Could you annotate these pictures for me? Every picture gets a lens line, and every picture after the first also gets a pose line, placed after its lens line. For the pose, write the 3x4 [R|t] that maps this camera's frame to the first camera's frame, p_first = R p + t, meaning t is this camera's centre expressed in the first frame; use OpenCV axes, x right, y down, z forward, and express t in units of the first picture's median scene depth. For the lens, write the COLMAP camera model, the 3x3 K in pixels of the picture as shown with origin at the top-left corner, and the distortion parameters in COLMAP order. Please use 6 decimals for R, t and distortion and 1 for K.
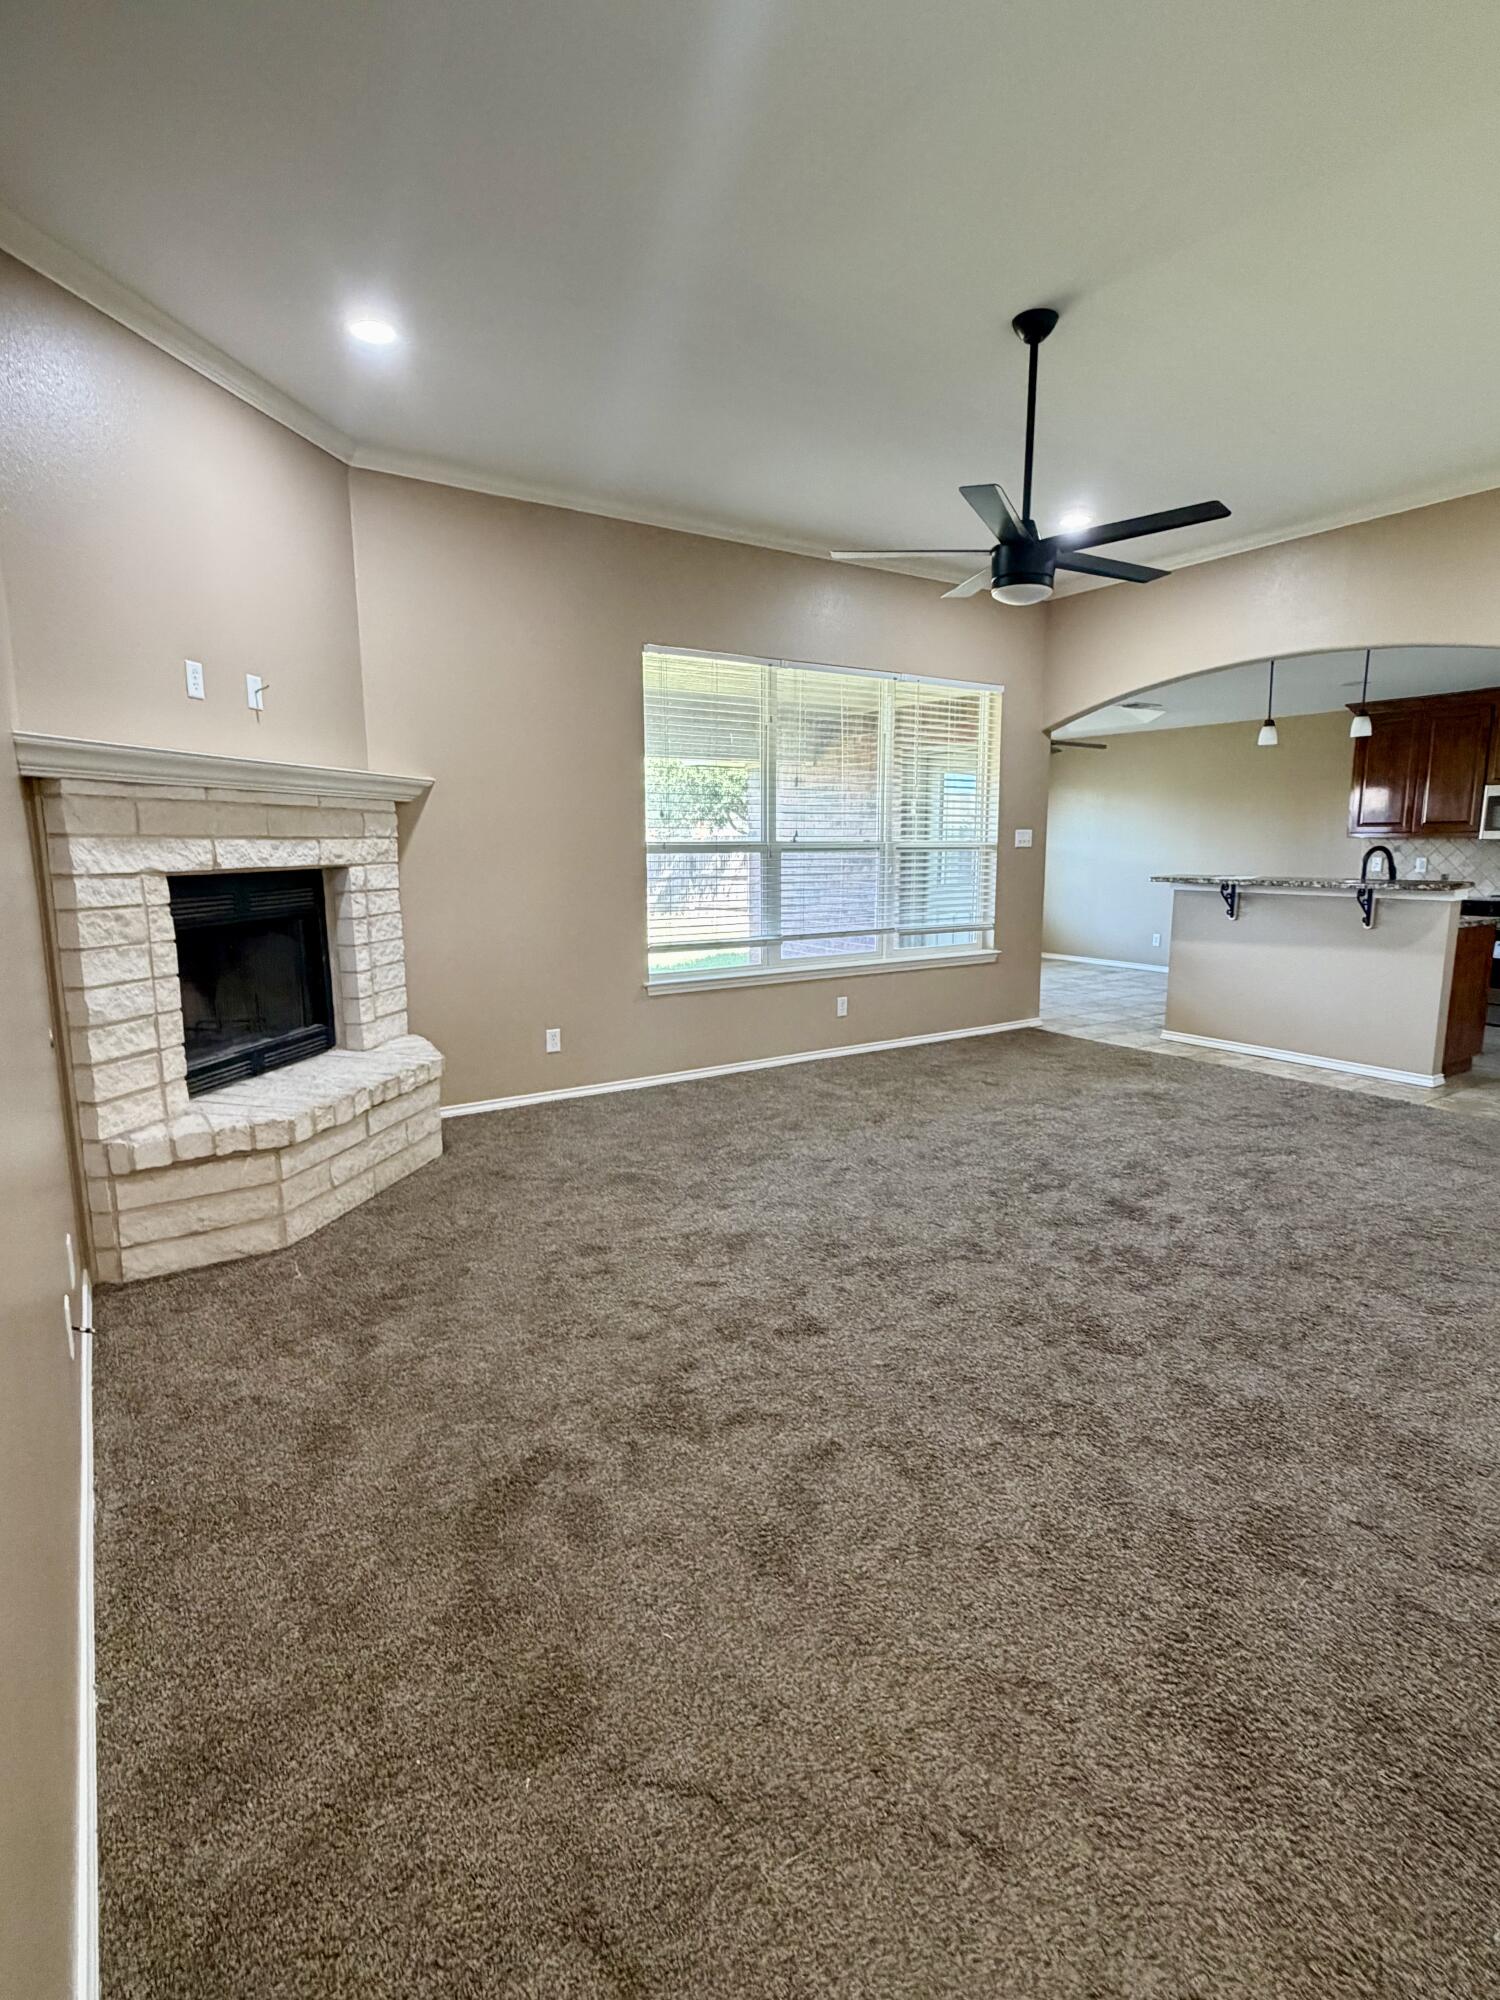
lens RADIAL K [[989.3, 0, 752.1], [0, 989.3, 1002.5], [0, 0, 1]] dist [-0.000674, 0.000284]
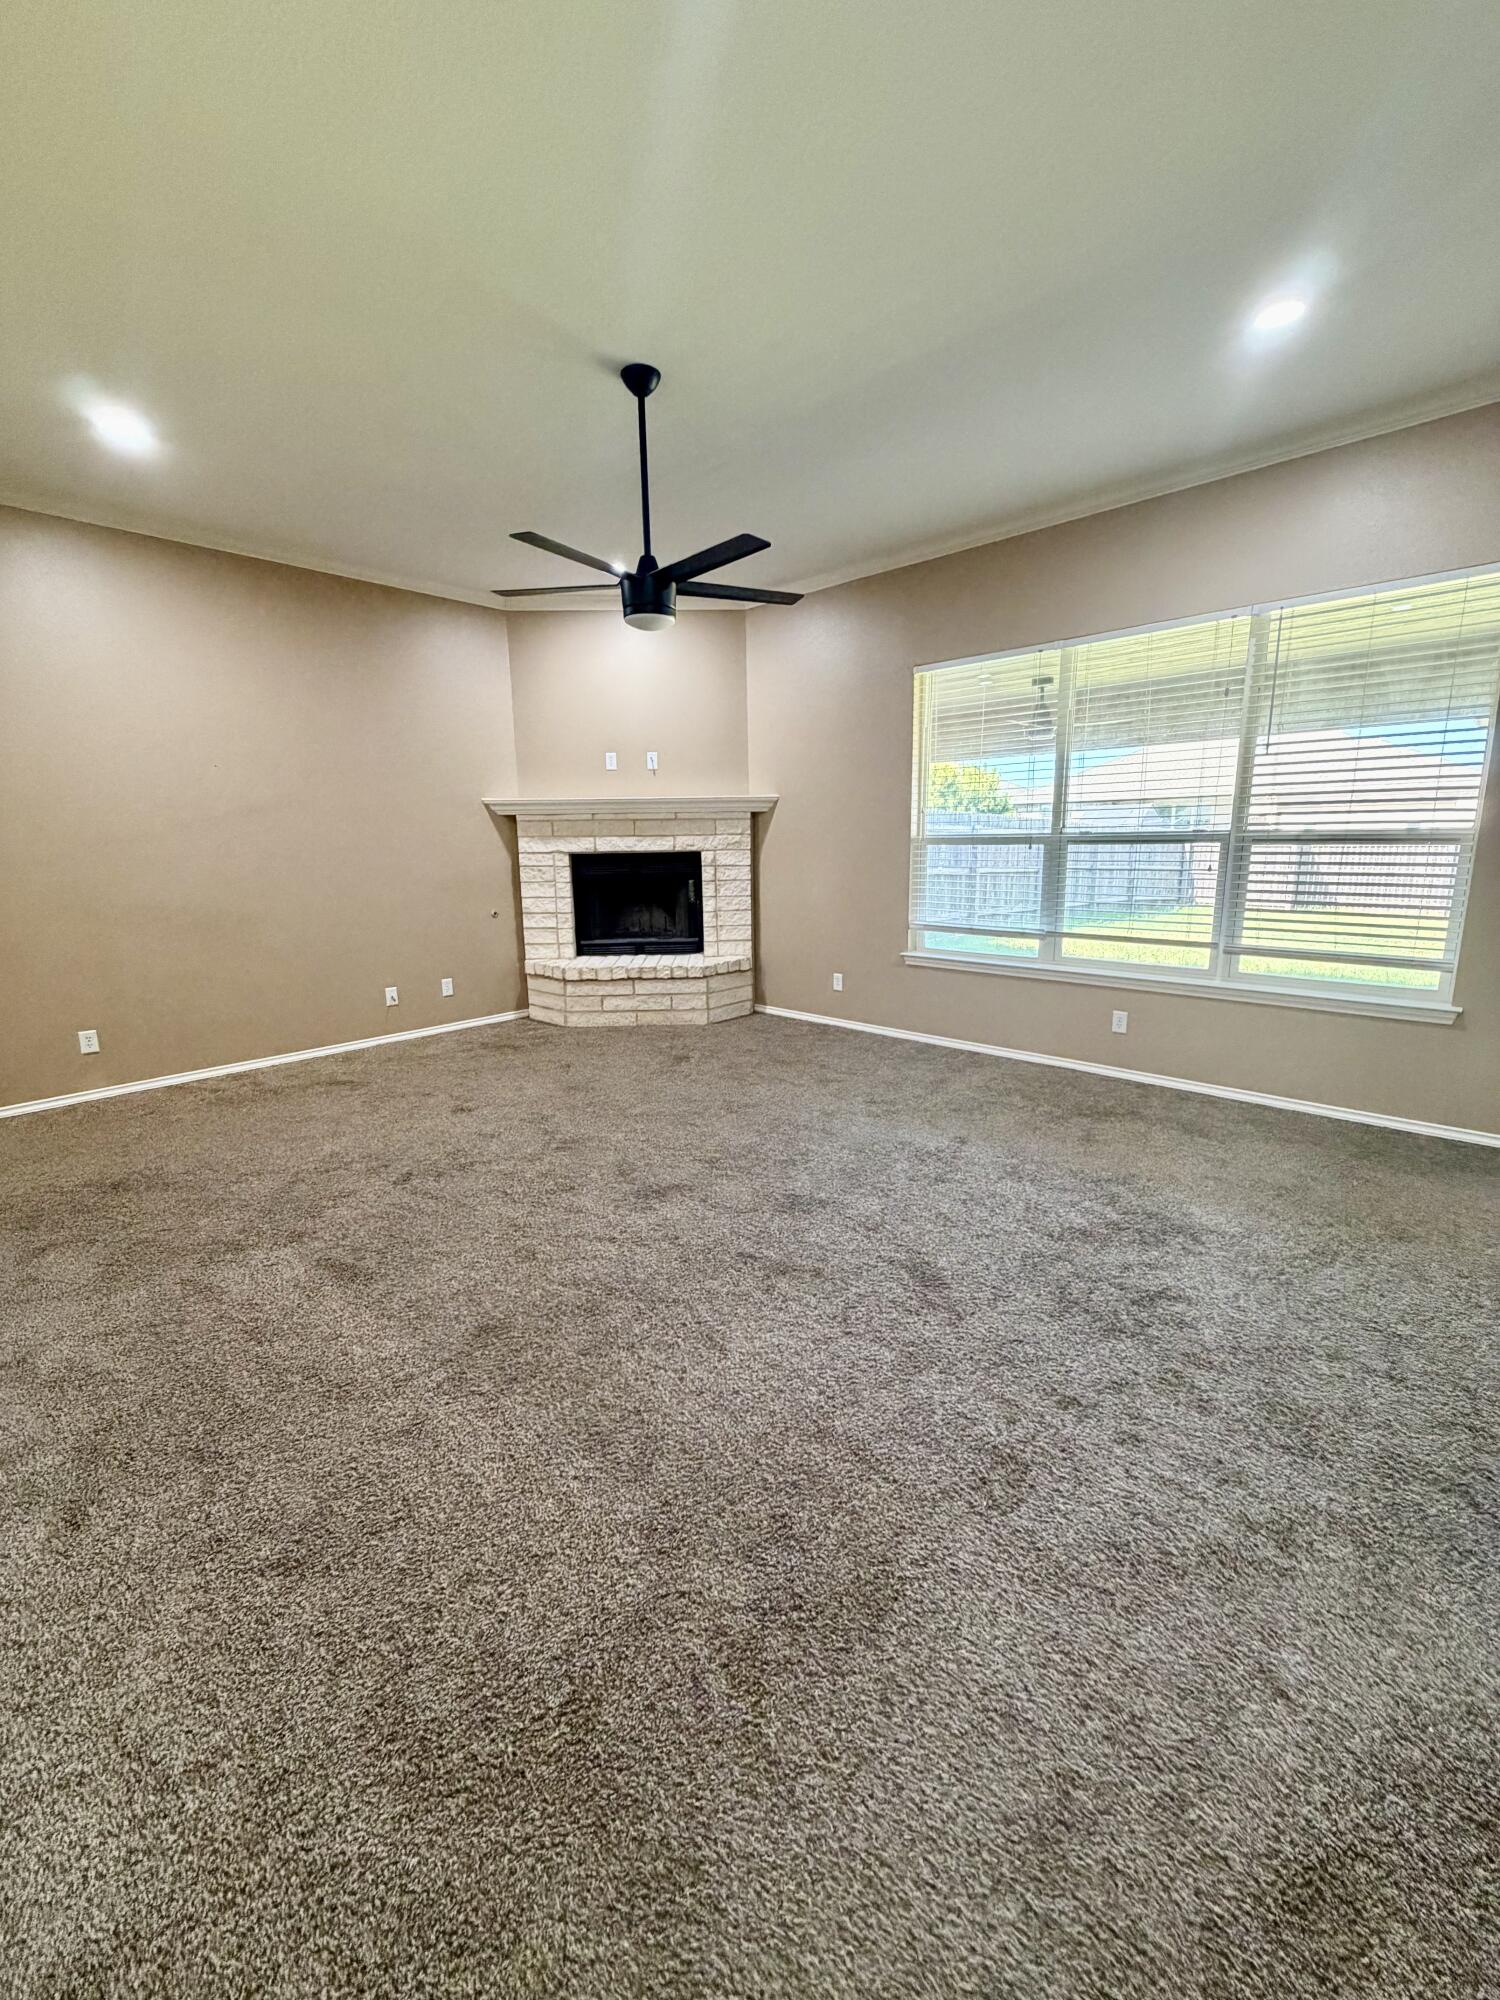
lens RADIAL K [[799.4, 0, 748.4], [0, 799.4, 998.2], [0, 0, 1]] dist [-0.002972, 0.000219]
pose [[0.228313, 0.191508, -0.954567, 1.063814], [-0.144986, 0.976218, 0.161174, -0.128081], [0.962732, 0.101600, 0.250649, 0.776629]]
